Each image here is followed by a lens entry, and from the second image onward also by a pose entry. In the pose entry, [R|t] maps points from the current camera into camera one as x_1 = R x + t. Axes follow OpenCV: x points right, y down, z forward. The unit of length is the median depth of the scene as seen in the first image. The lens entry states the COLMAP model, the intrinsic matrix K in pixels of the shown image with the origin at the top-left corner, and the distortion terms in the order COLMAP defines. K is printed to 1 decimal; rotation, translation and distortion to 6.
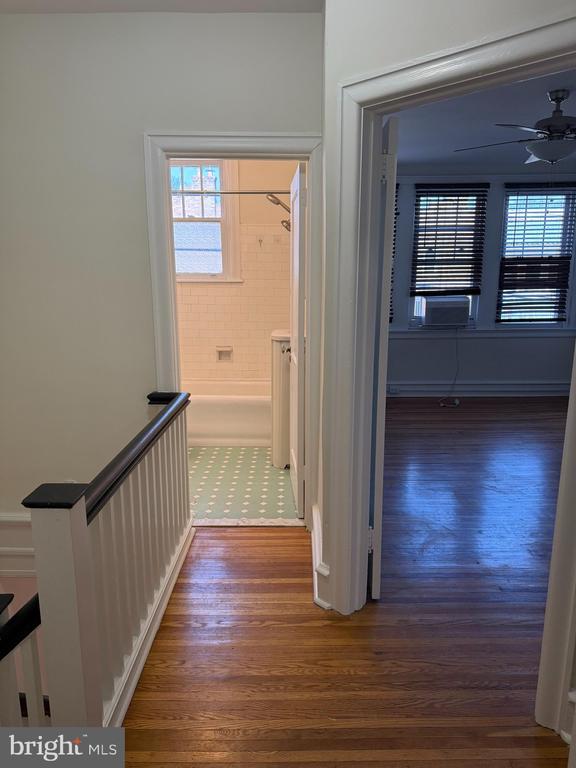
lens RADIAL K [[536.7, 0, 286.9], [0, 536.7, 384.6], [0, 0, 1]] dist [0.096330, -0.136971]
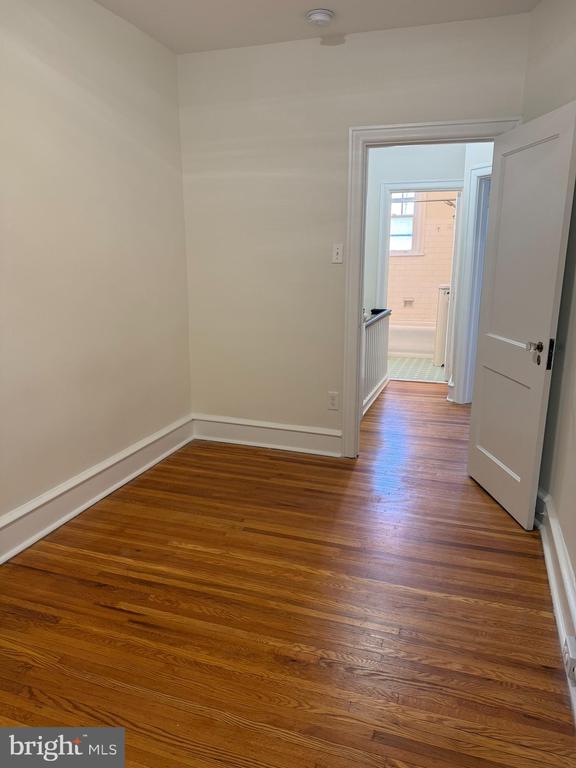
lens RADIAL K [[536.7, 0, 286.9], [0, 536.7, 384.6], [0, 0, 1]] dist [0.096330, -0.136971]
pose [[0.947003, 0.073106, -0.312796, 0.060006], [-0.062901, 0.997110, 0.042606, 0.142589], [0.315007, -0.020673, 0.948864, -0.628754]]
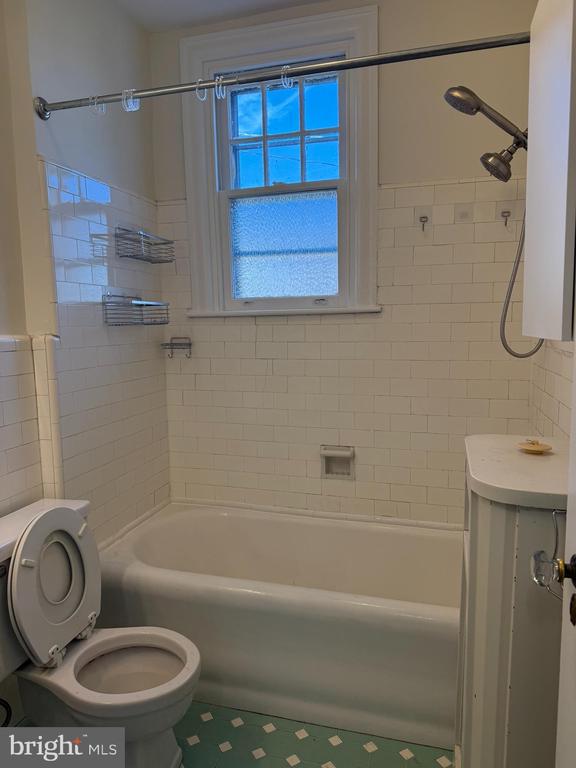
lens RADIAL K [[536.7, 0, 286.9], [0, 536.7, 384.6], [0, 0, 1]] dist [0.096330, -0.136971]
pose [[0.966157, 0.017086, -0.257390, -0.041352], [-0.037292, 0.996574, -0.073826, -0.095152], [0.255247, 0.080926, 0.963483, 0.564278]]
